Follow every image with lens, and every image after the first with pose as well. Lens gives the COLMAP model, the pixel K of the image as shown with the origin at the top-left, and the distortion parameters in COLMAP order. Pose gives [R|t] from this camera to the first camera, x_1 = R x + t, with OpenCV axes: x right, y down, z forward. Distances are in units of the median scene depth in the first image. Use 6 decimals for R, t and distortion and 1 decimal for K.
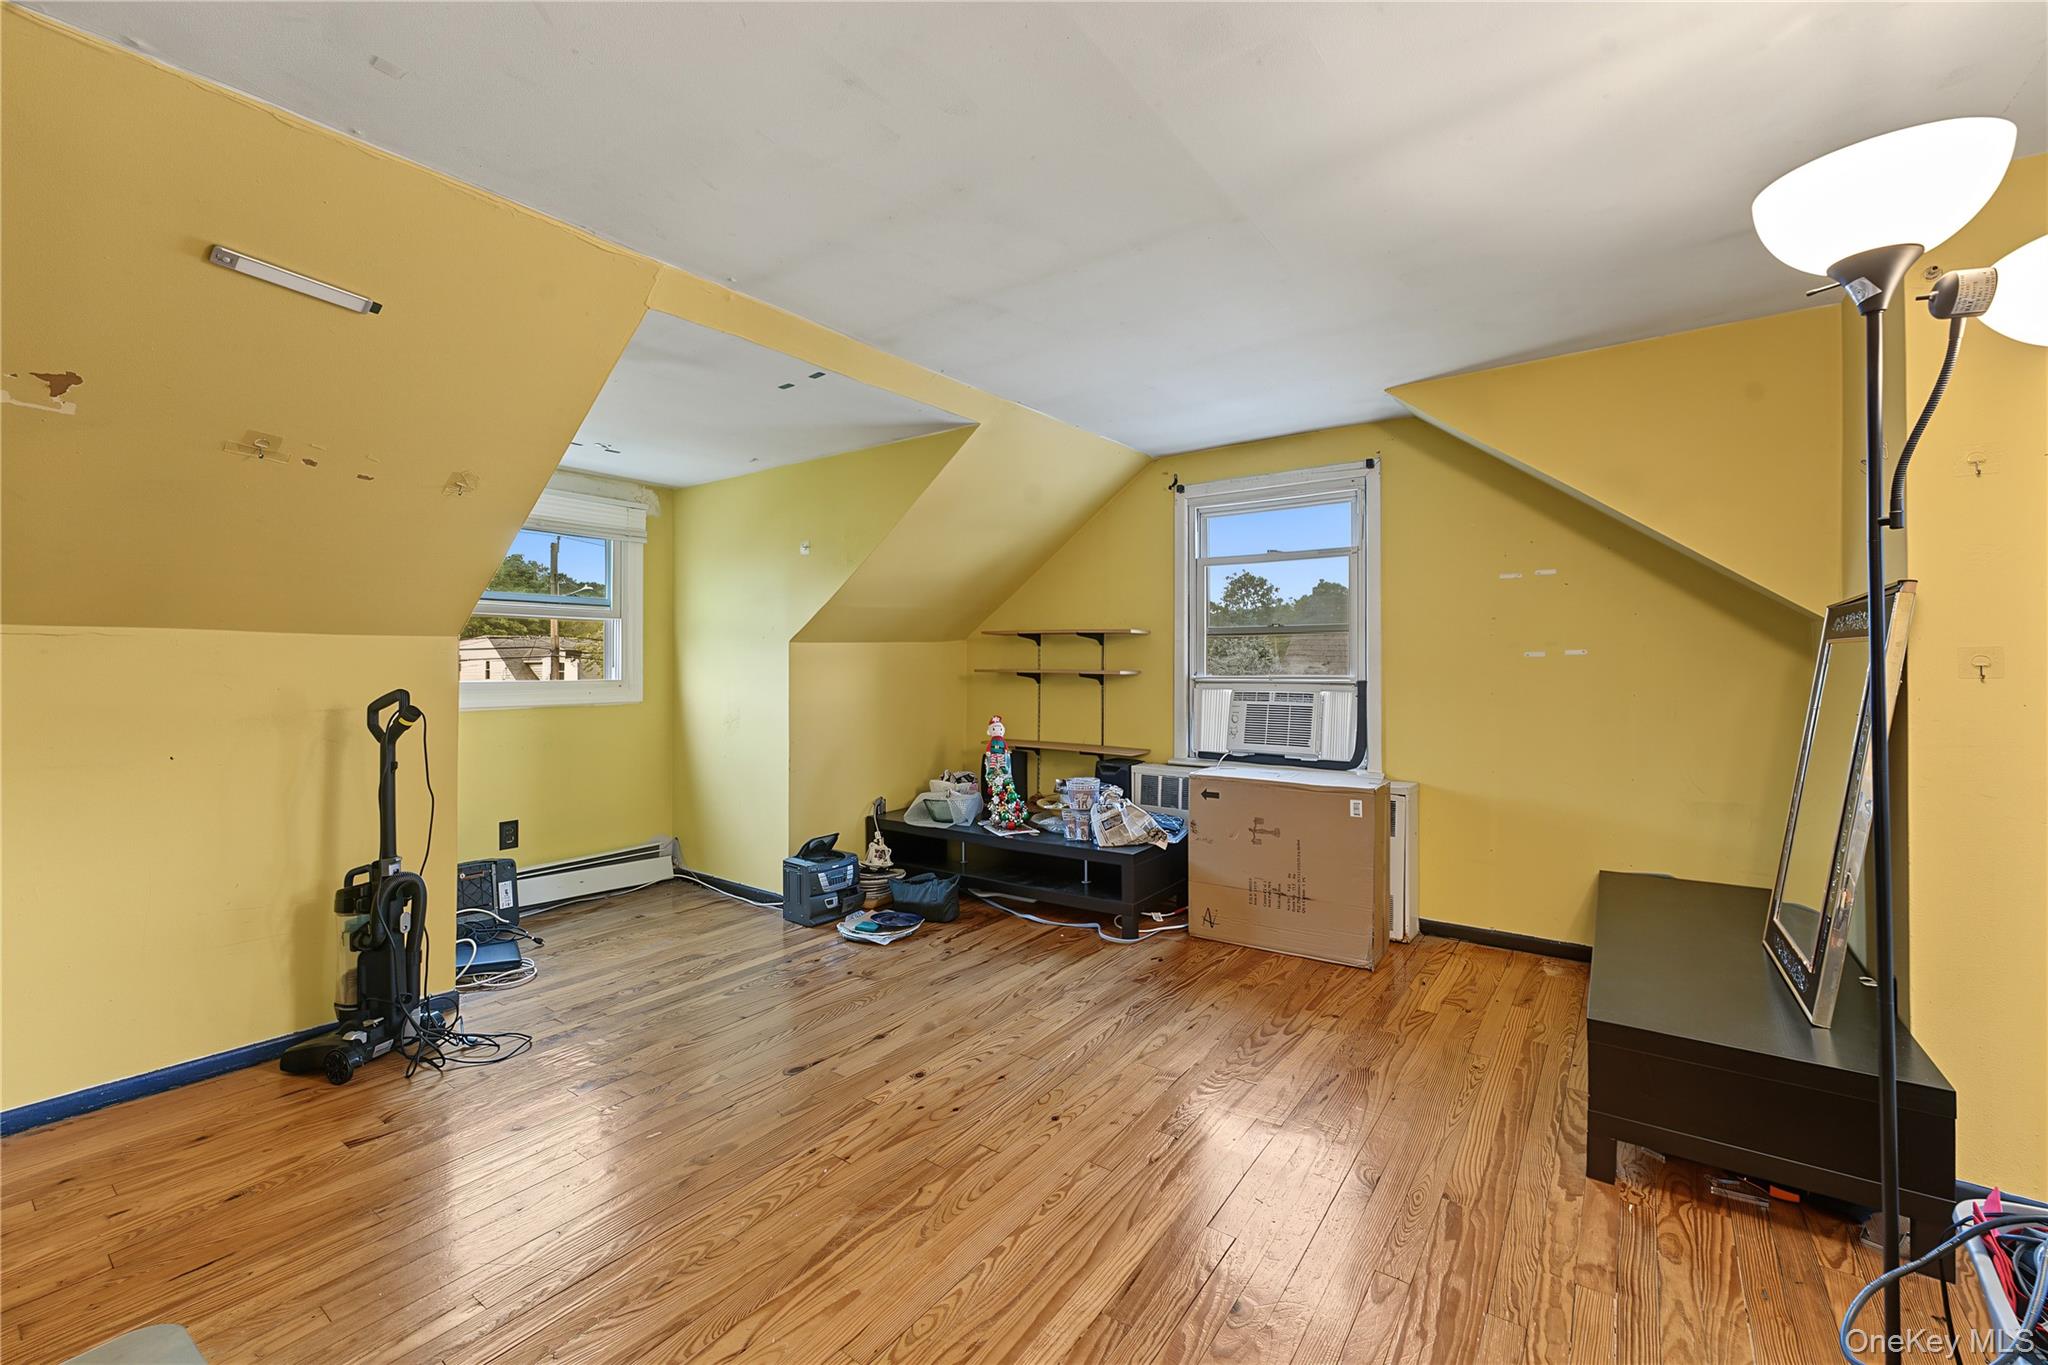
lens RADIAL K [[843.4, 0, 1017.0], [0, 843.4, 667.5], [0, 0, 1]] dist [0.001884, 0.000131]
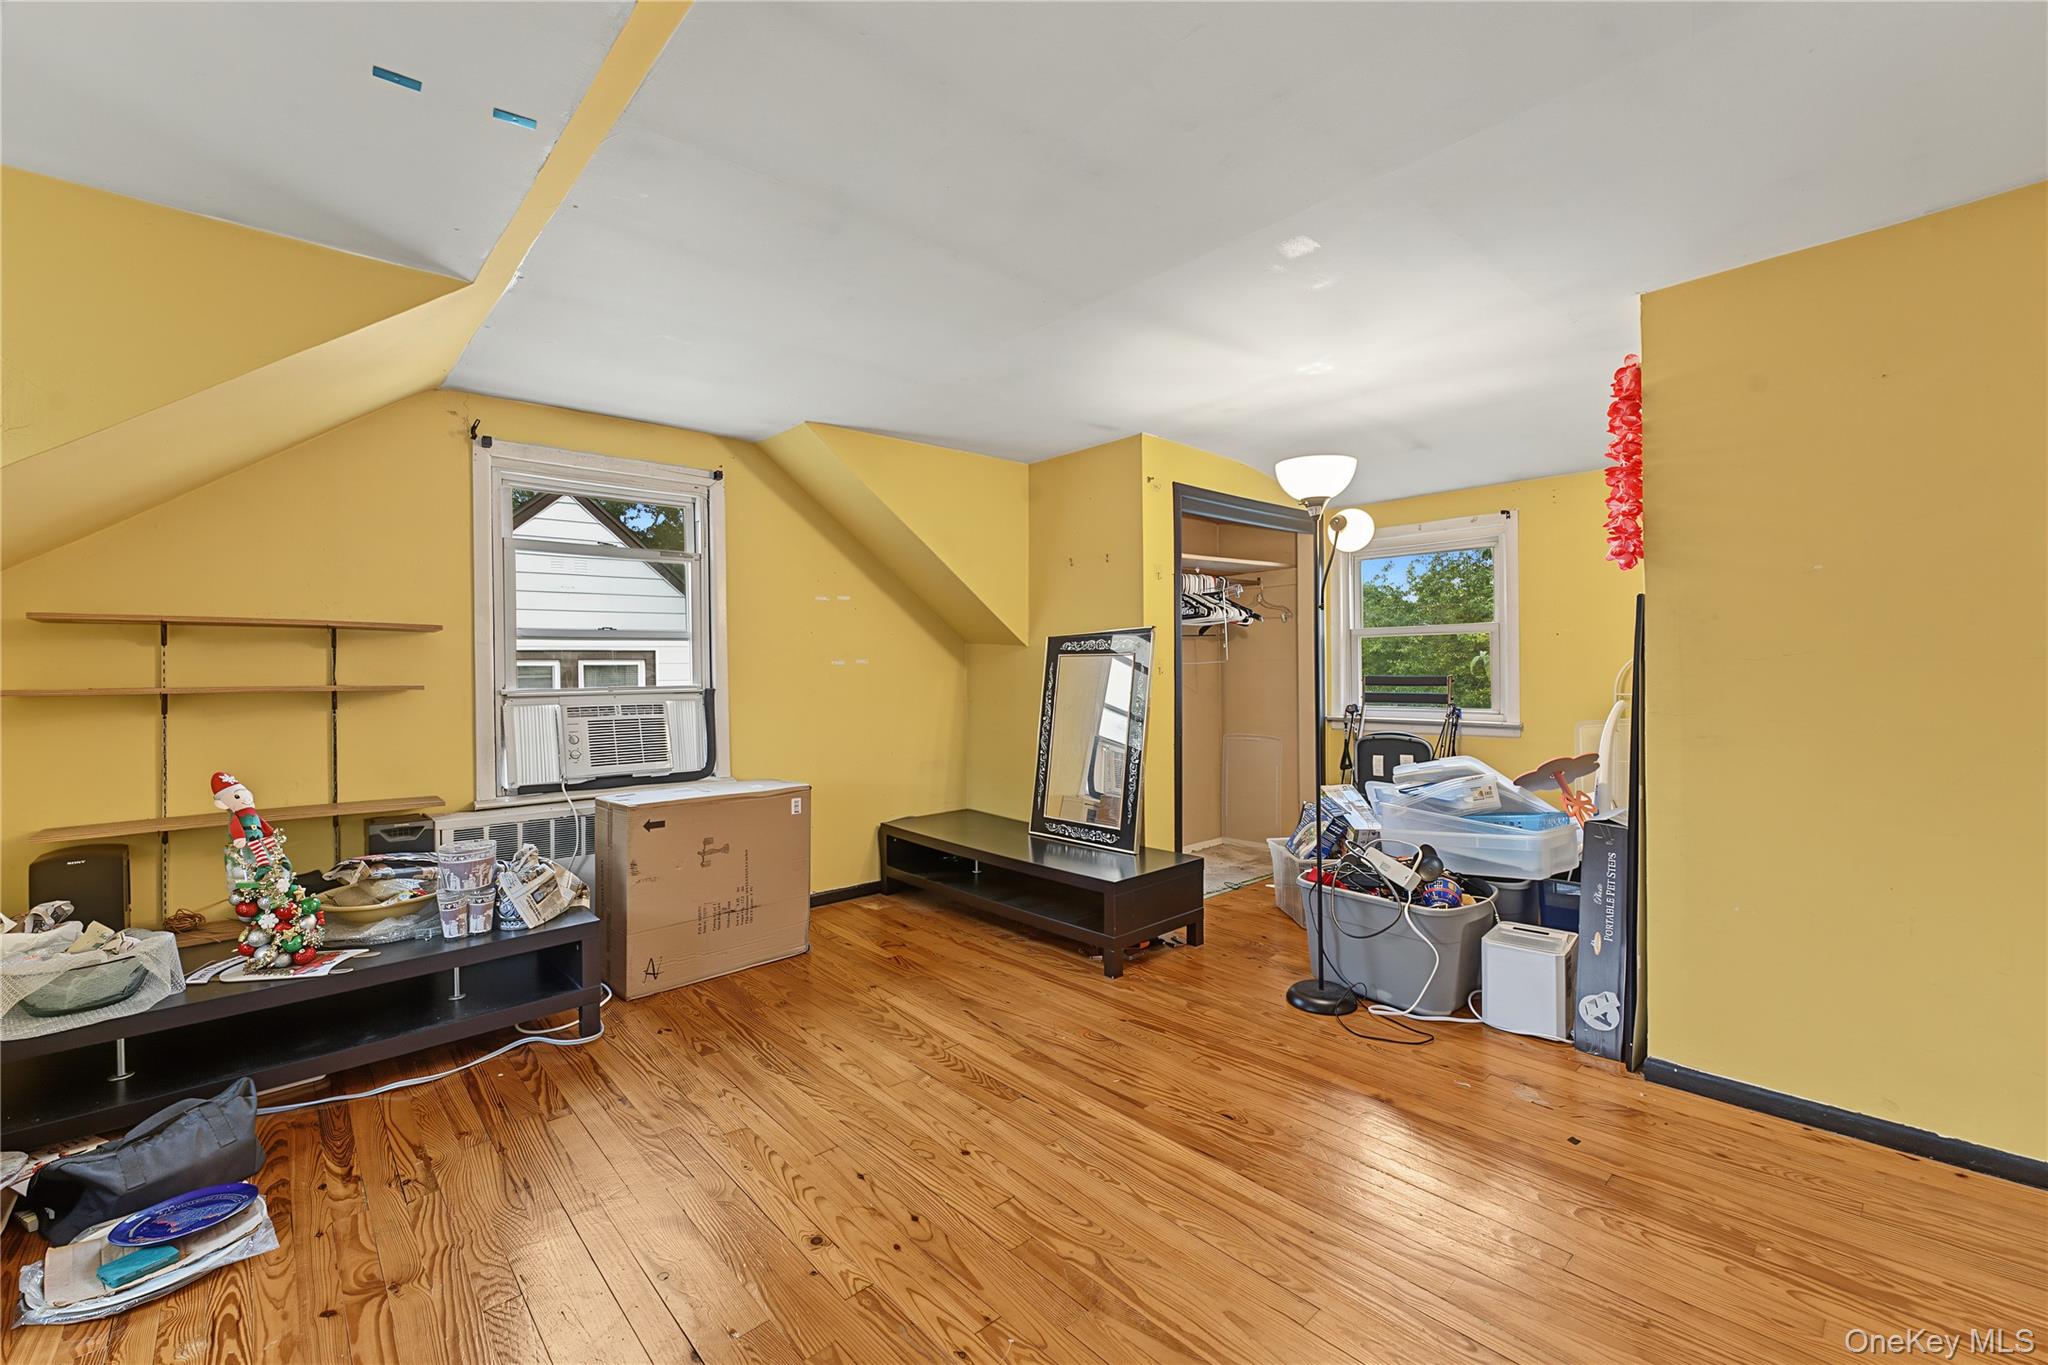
lens RADIAL K [[843.4, 0, 1012.1], [0, 843.4, 676.6], [0, 0, 1]] dist [0.001884, 0.000131]
pose [[0.210884, -0.011482, 0.977444, -0.544856], [0.015108, 0.999850, 0.008486, -0.001834], [-0.977394, 0.012977, 0.211026, 0.473646]]
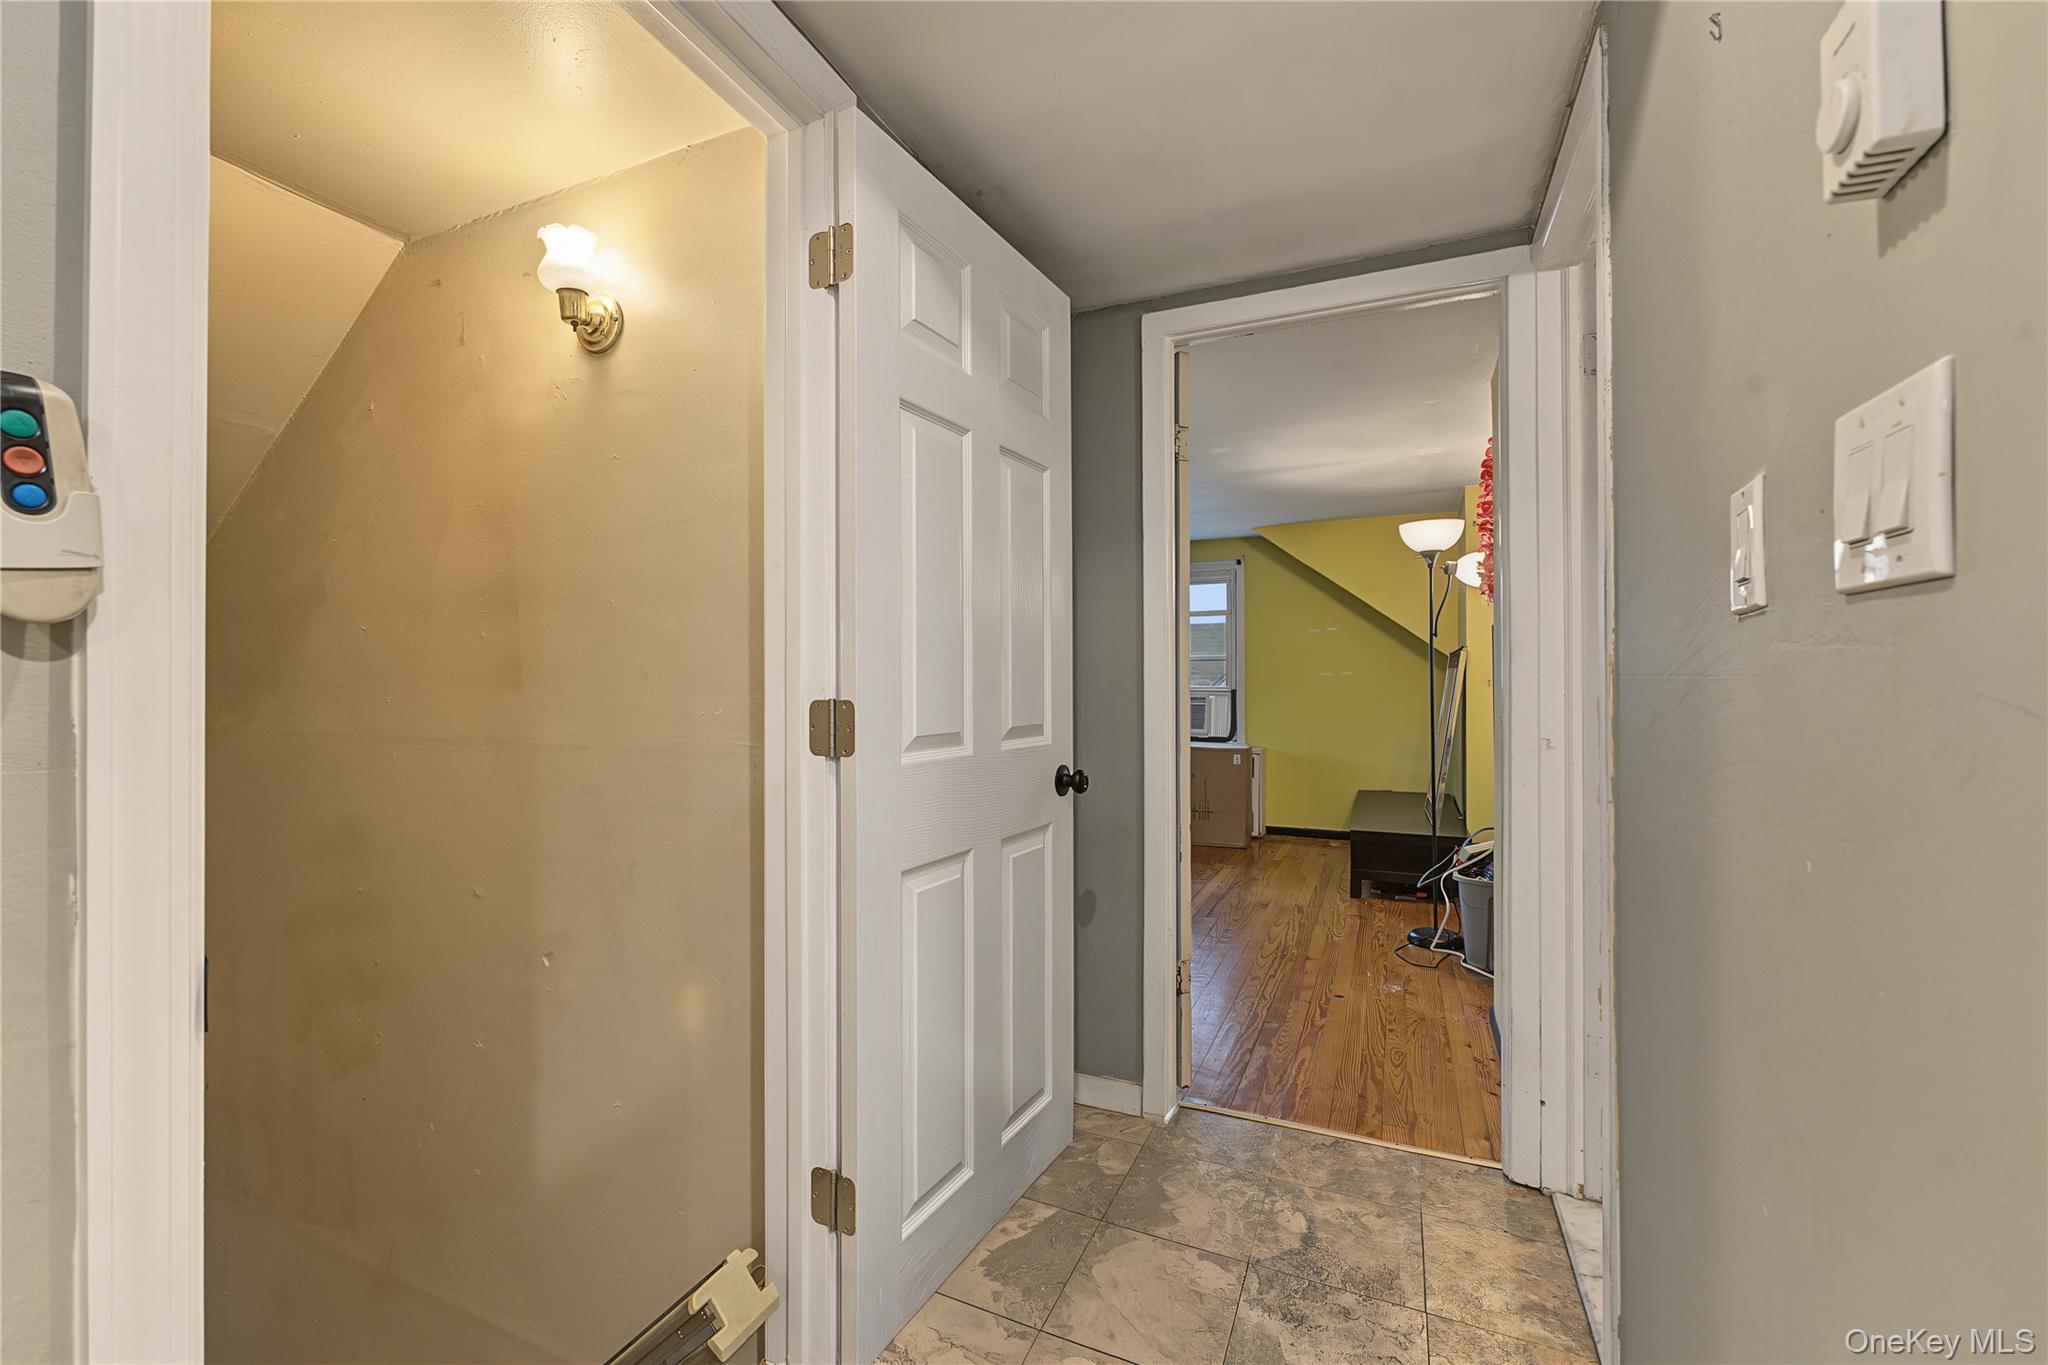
lens RADIAL K [[843.4, 0, 1016.5], [0, 843.4, 678.9], [0, 0, 1]] dist [0.001884, 0.000131]
pose [[0.977989, 0.002619, 0.208638, -0.407041], [-0.001907, 0.999992, -0.003613, 0.002272], [-0.208646, 0.003135, 0.977986, -0.620021]]
